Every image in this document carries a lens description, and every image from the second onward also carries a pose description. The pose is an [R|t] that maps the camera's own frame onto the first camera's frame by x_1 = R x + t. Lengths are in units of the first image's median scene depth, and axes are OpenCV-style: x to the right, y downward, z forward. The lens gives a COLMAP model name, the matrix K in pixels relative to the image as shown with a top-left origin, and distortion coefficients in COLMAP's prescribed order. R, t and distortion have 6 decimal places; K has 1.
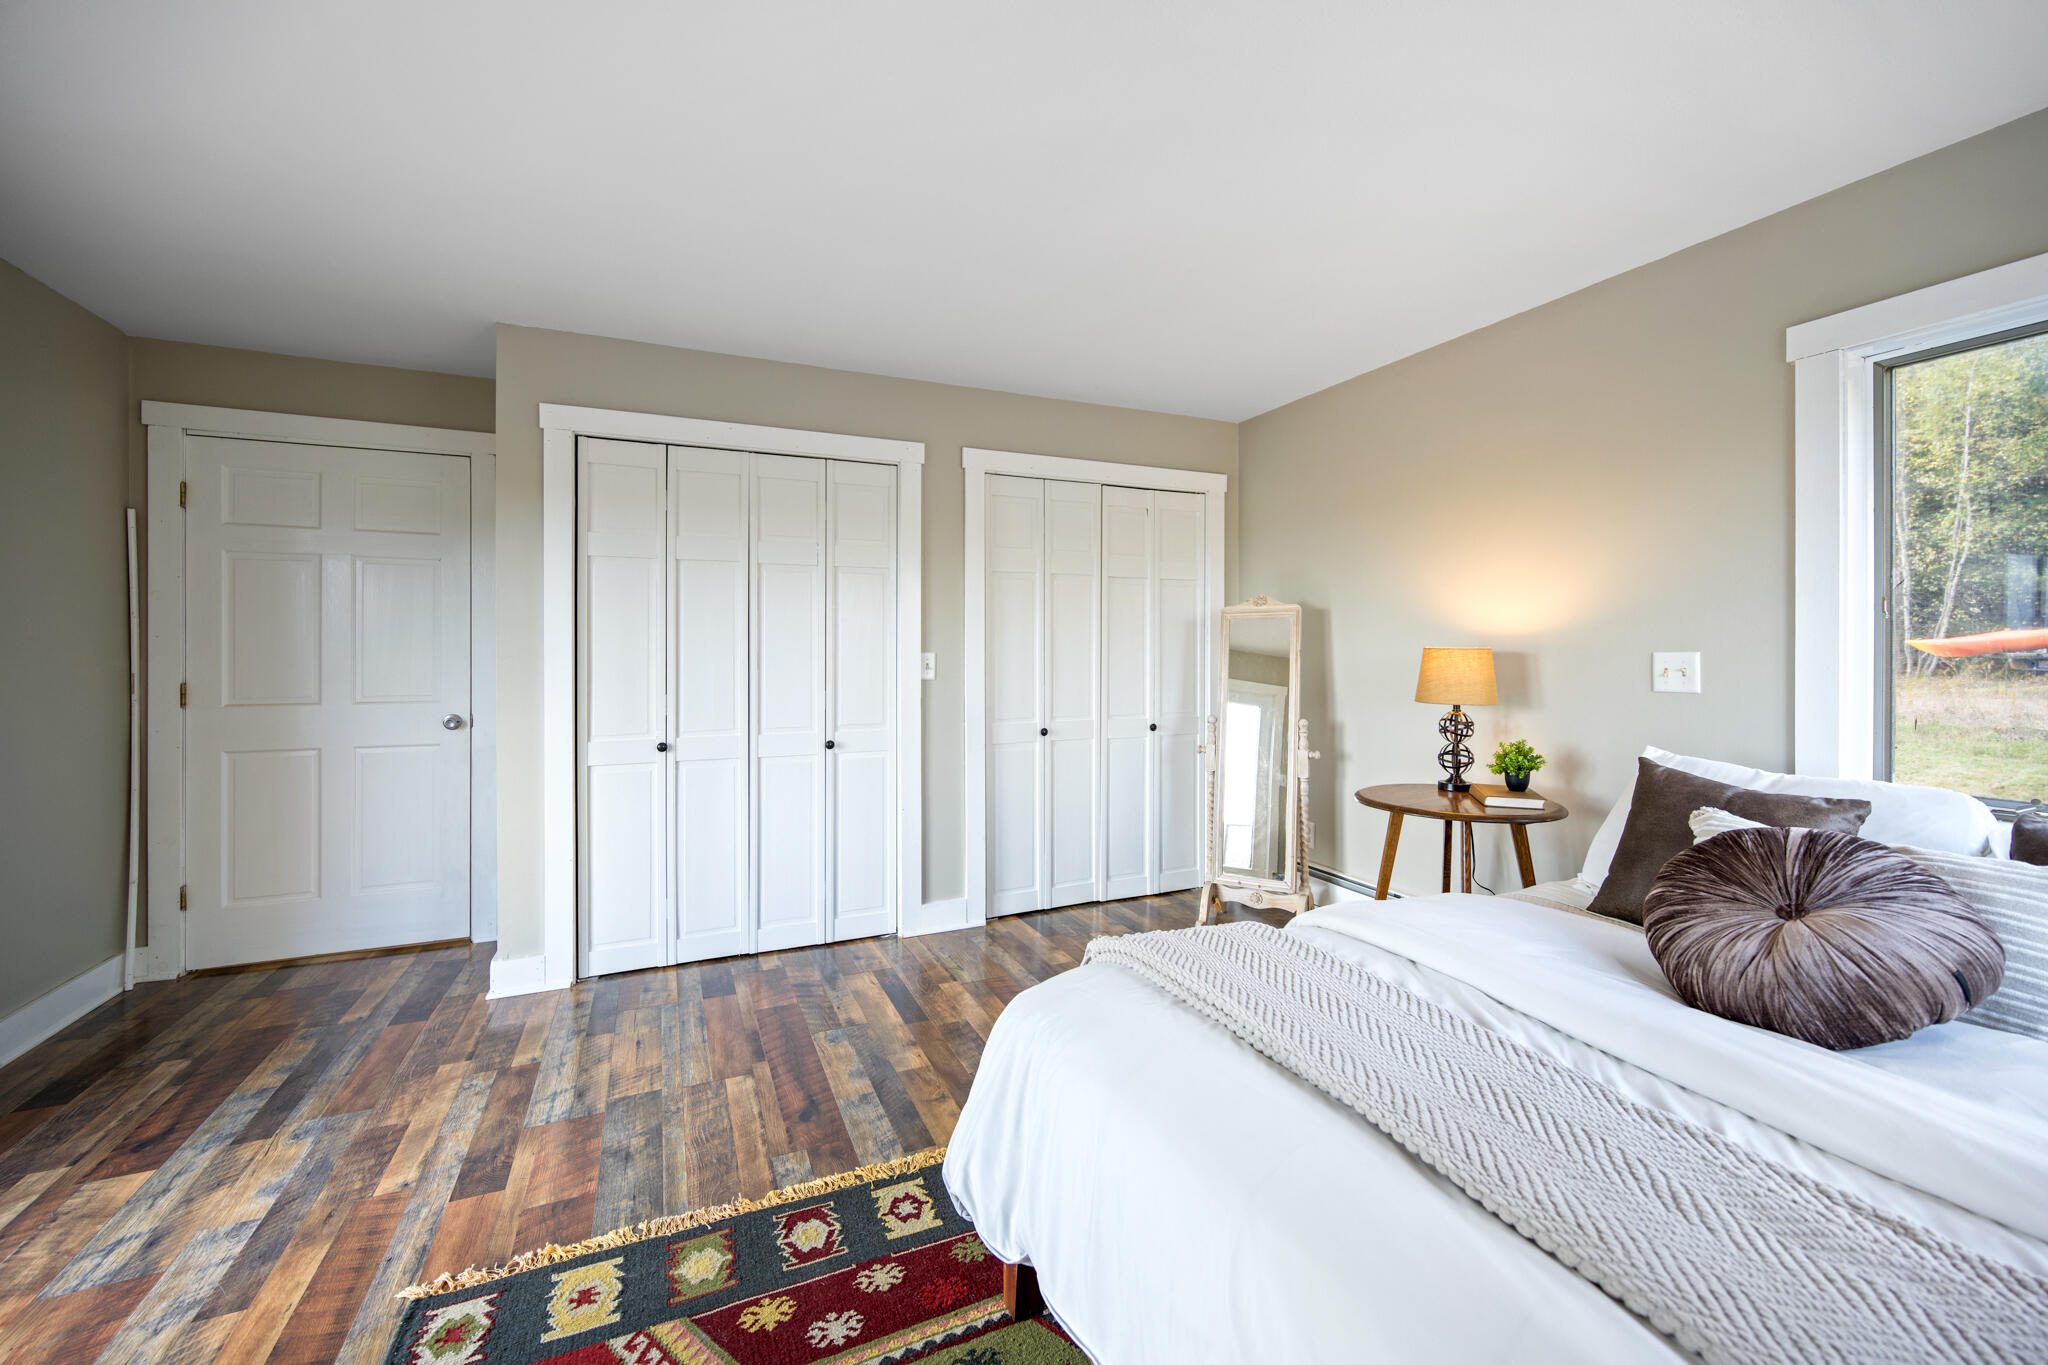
lens RADIAL K [[820.8, 0, 1022.2], [0, 820.8, 653.1], [0, 0, 1]] dist [-0.001223, -0.000107]
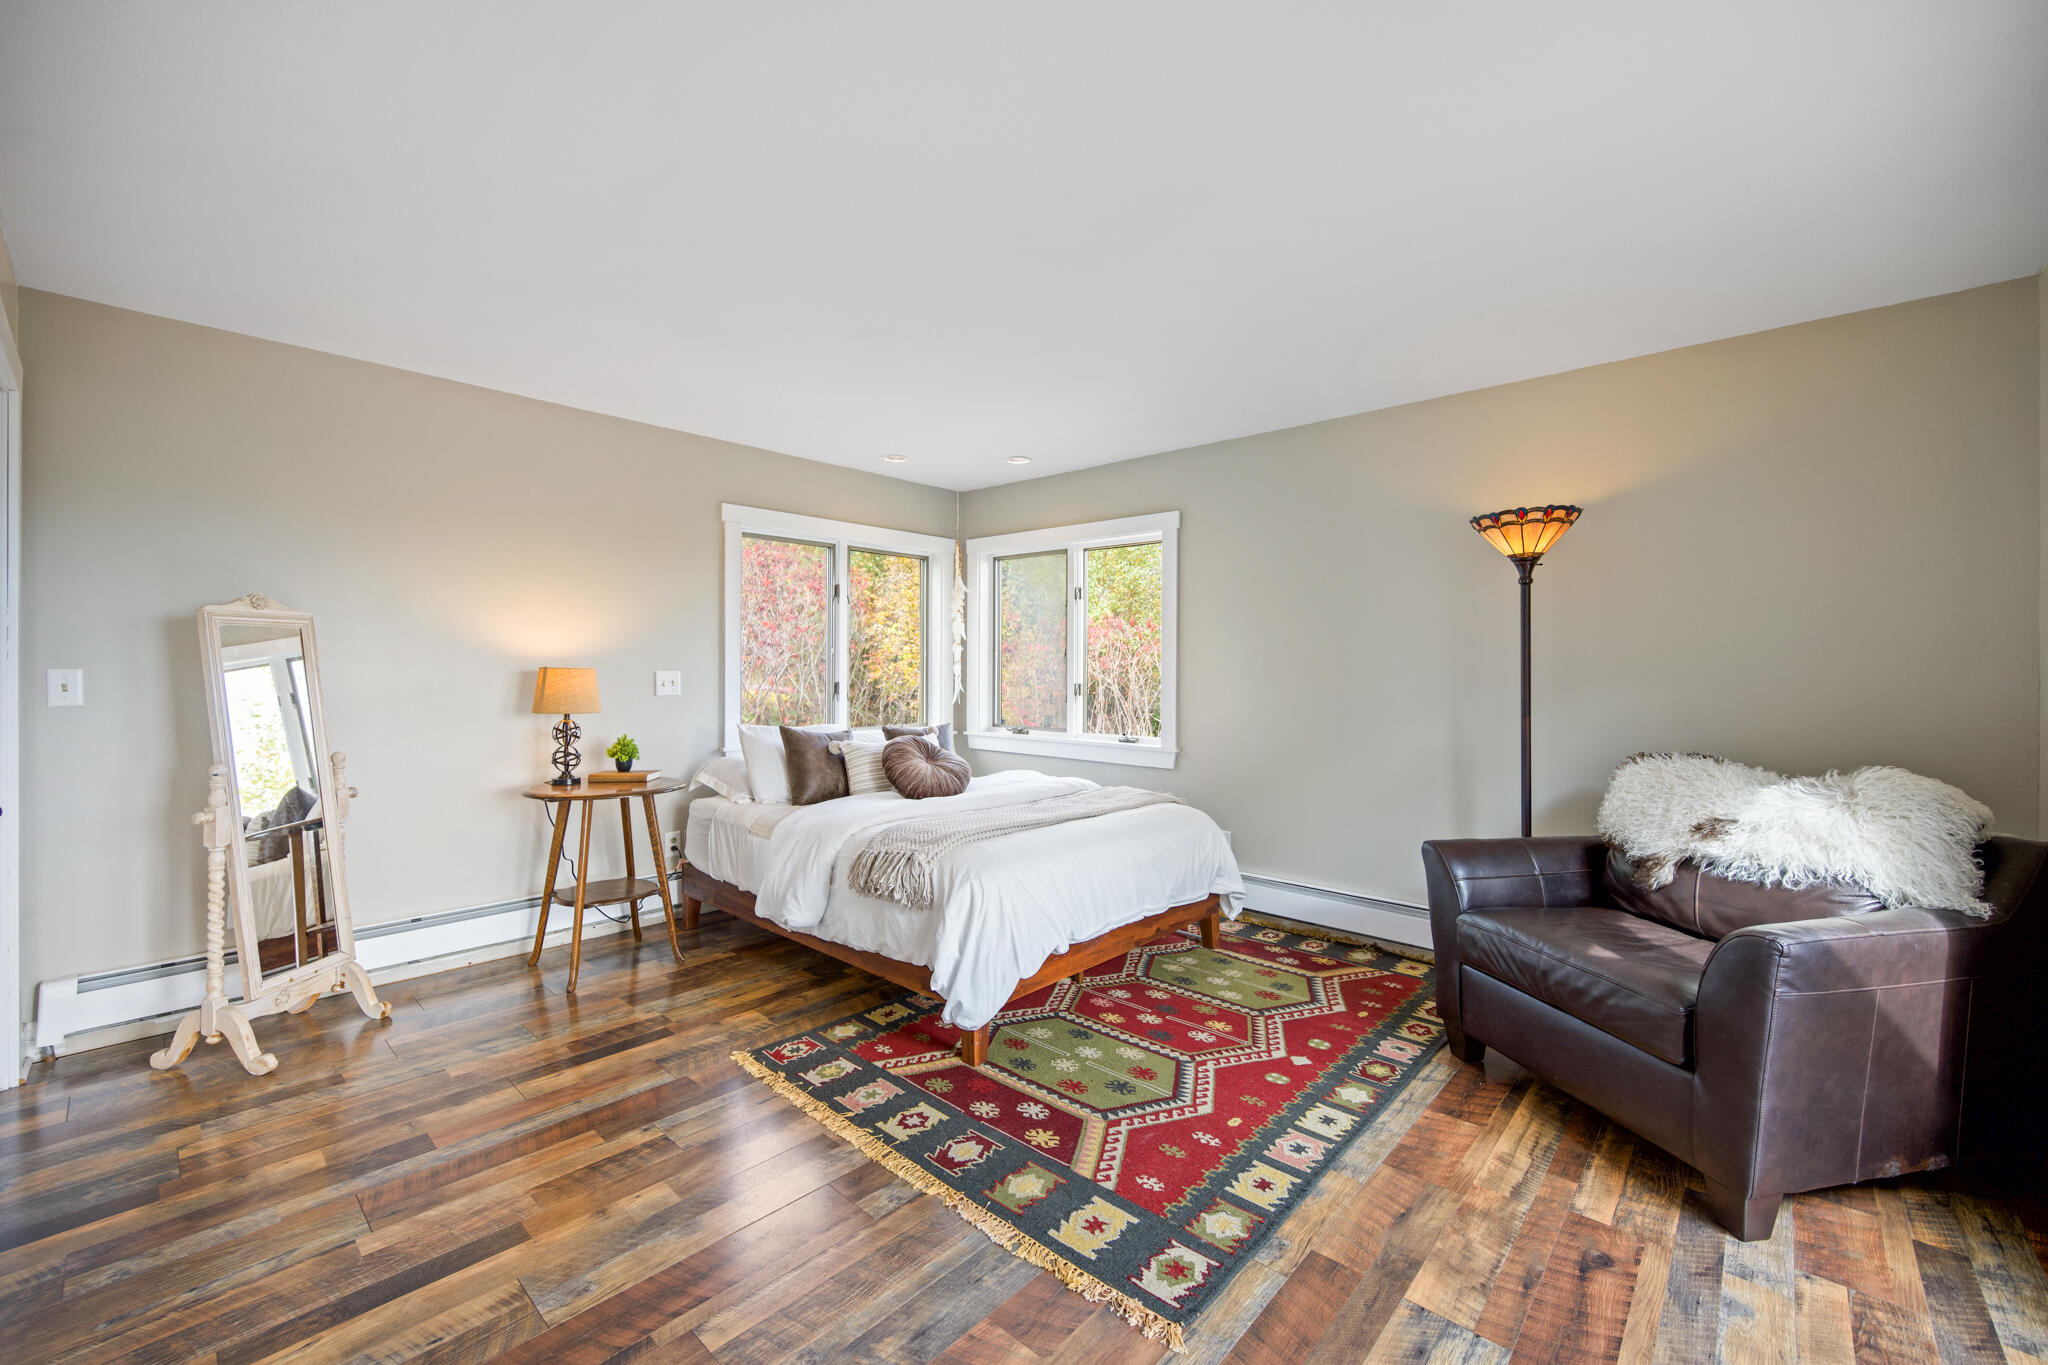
lens RADIAL K [[820.8, 0, 1022.2], [0, 820.8, 653.1], [0, 0, 1]] dist [-0.001223, -0.000107]
pose [[-0.395463, 0.015709, 0.918348, -1.429146], [-0.000891, 0.999847, -0.017487, -0.013108], [-0.918482, -0.007734, -0.395388, 1.412048]]
